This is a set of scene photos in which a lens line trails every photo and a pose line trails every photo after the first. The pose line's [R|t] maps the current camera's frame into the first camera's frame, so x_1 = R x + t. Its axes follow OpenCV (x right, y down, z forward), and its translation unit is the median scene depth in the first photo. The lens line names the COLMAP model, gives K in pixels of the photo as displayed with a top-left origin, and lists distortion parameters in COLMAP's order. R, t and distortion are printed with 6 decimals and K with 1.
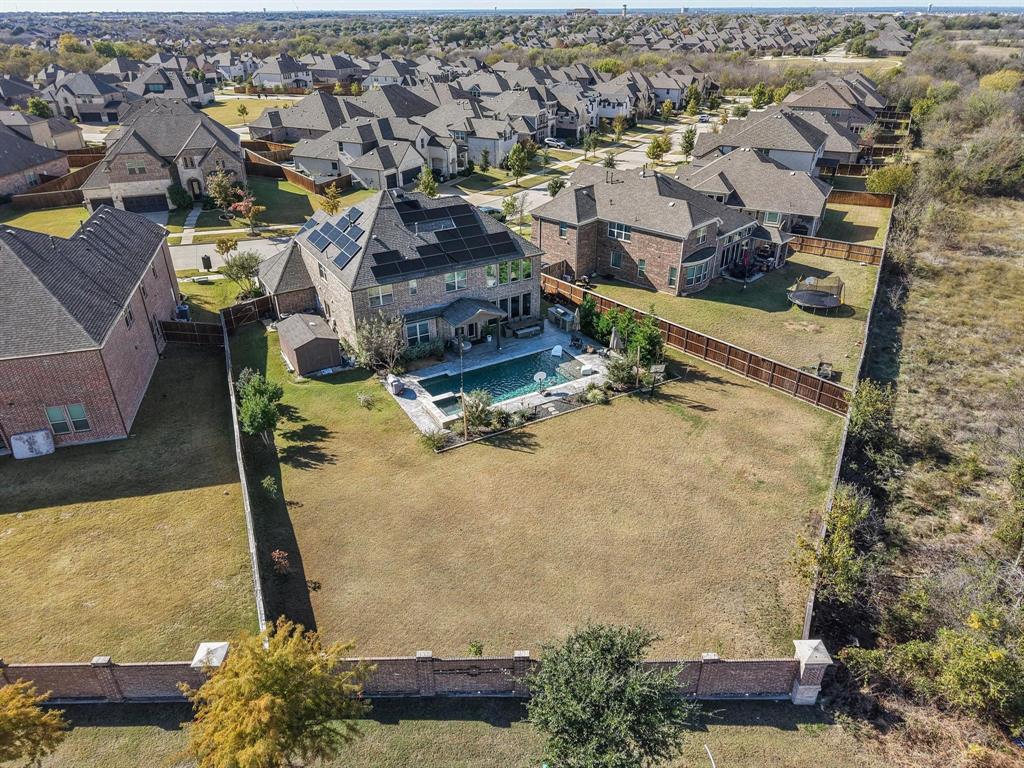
lens RADIAL K [[687.4, 0, 511.1], [0, 687.4, 381.3], [0, 0, 1]] dist [-0.003105, -0.001844]
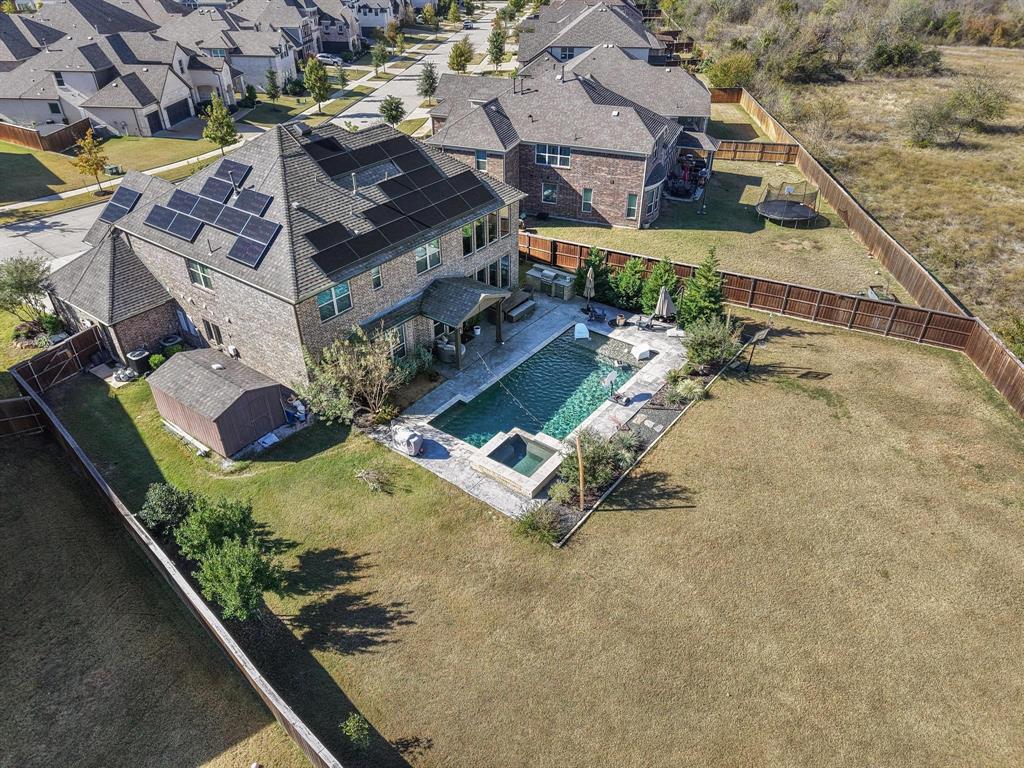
lens RADIAL K [[687.4, 0, 514.4], [0, 687.4, 386.8], [0, 0, 1]] dist [-0.003105, -0.001844]
pose [[0.920718, -0.216431, 0.324709, -0.235079], [0.181034, 0.974041, 0.135911, -0.094879], [-0.345695, -0.066352, 0.935998, 0.333787]]
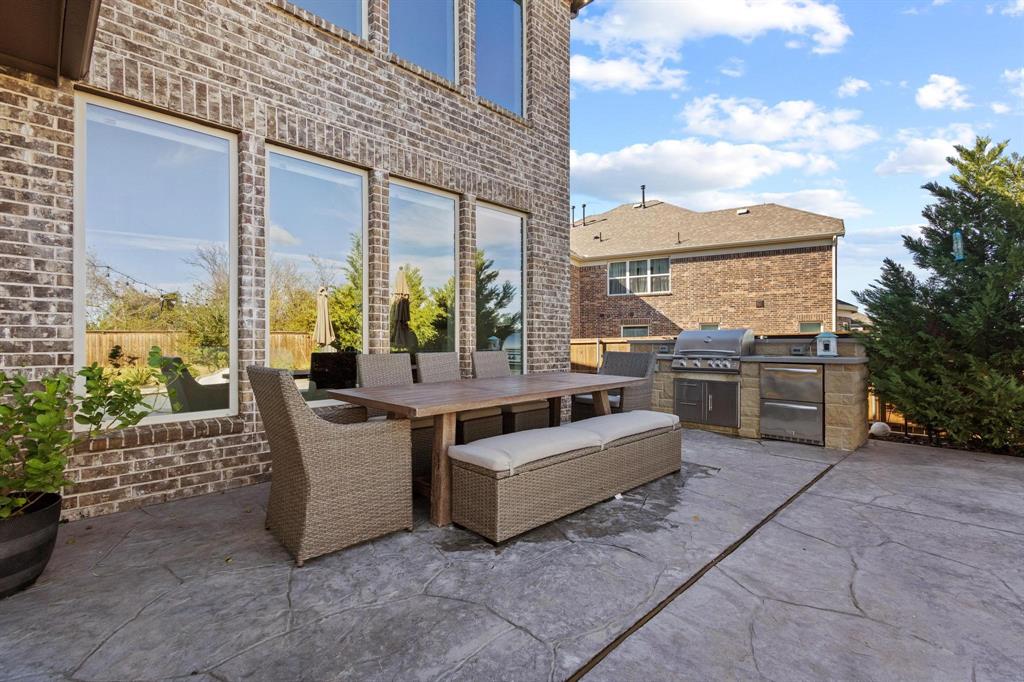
lens RADIAL K [[468.5, 0, 513.7], [0, 468.5, 342.5], [0, 0, 1]] dist [-0.000150, -0.000274]
pose [[0.966595, 0.002197, 0.256300, 0.000752], [0.119845, 0.880043, -0.459522, -0.059443], [-0.226564, 0.474888, 0.850382, 0.959333]]
